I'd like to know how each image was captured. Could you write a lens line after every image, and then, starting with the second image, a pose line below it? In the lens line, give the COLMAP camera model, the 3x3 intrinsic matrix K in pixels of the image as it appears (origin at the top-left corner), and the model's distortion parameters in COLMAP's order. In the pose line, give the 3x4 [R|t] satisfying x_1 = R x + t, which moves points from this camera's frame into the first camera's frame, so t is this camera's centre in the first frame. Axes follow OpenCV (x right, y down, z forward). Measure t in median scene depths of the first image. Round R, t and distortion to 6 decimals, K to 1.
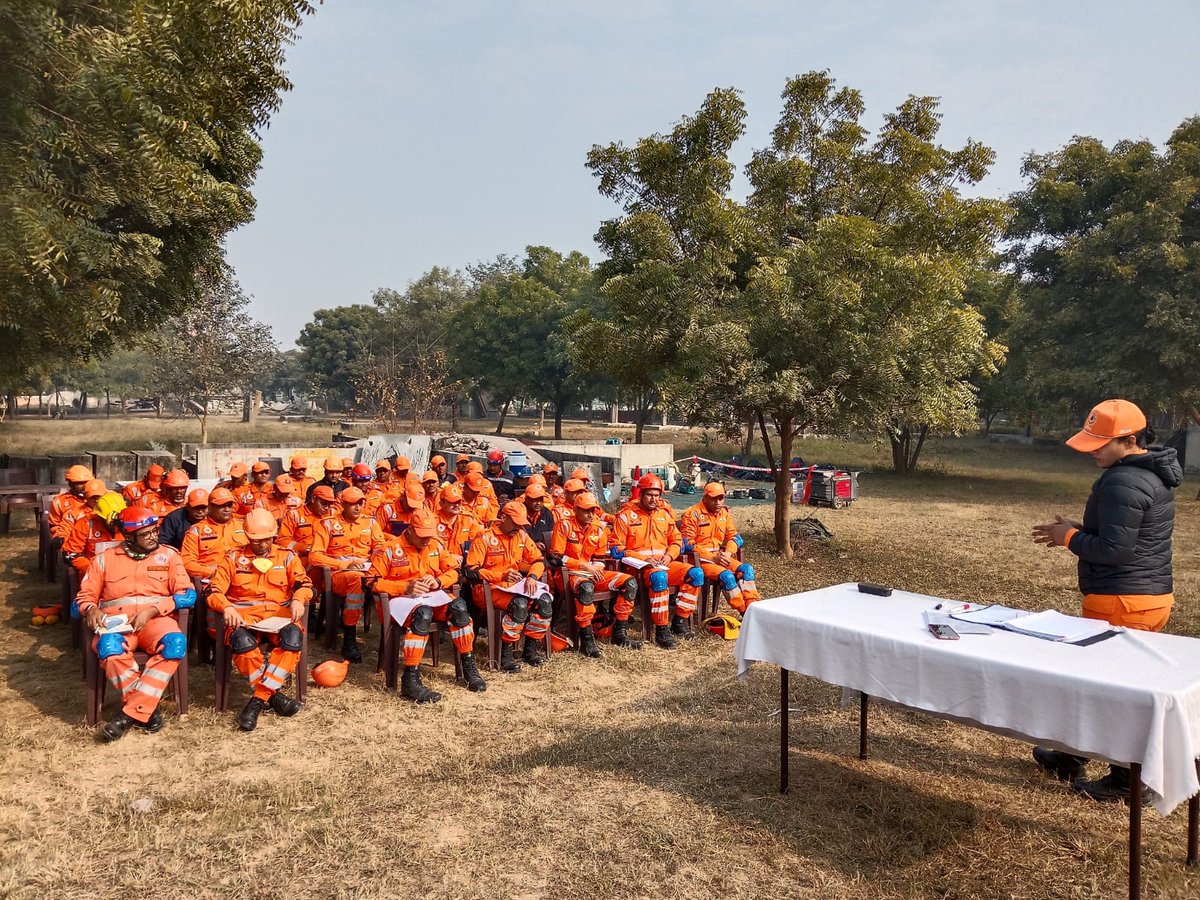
lens RADIAL K [[907.2, 0, 600.8], [0, 907.2, 455.5], [0, 0, 1]] dist [0.043874, -0.011334]
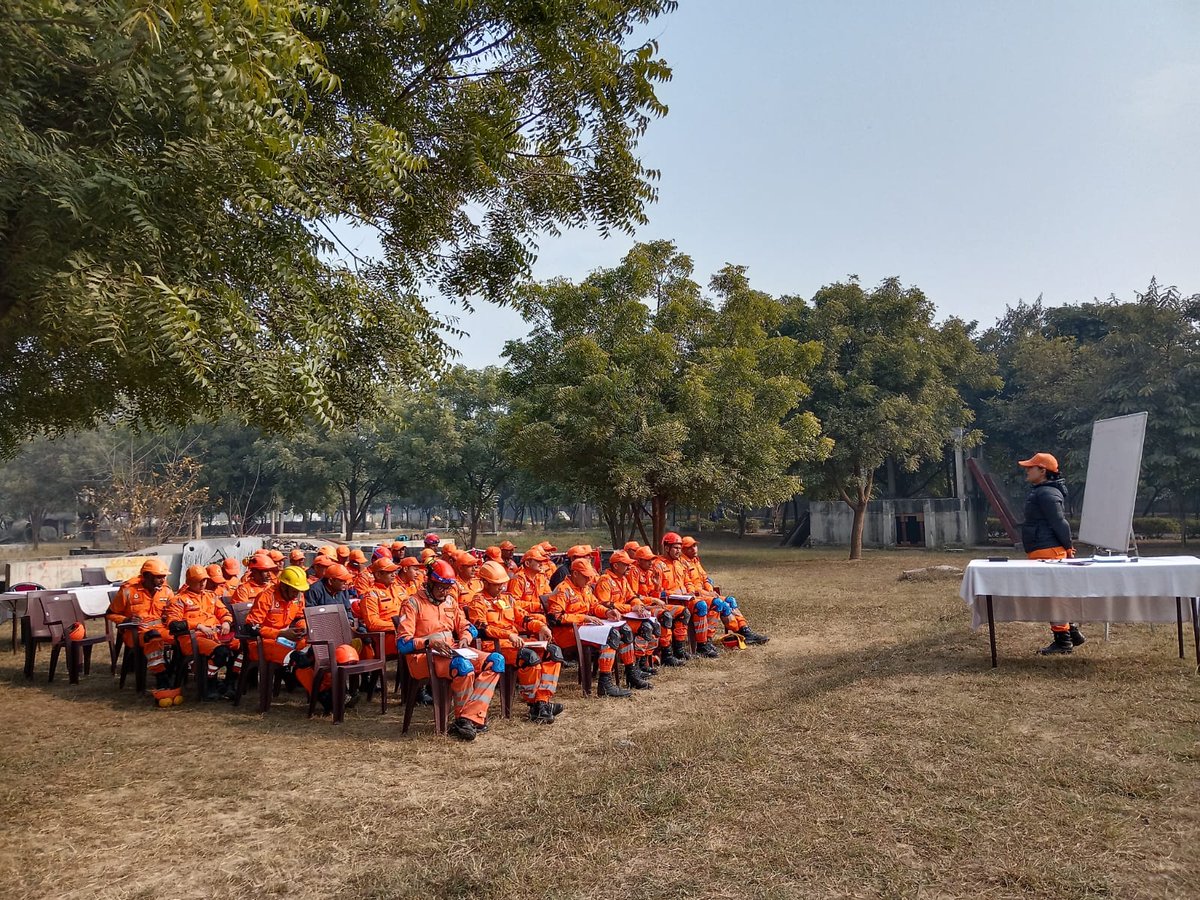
lens RADIAL K [[907.2, 0, 598.3], [0, 907.2, 444.8], [0, 0, 1]] dist [0.043874, -0.011334]
pose [[0.911583, -0.008751, 0.411023, -0.558237], [0.062267, 0.991178, -0.116996, 0.039537], [-0.406373, 0.132245, 0.904086, -0.175169]]
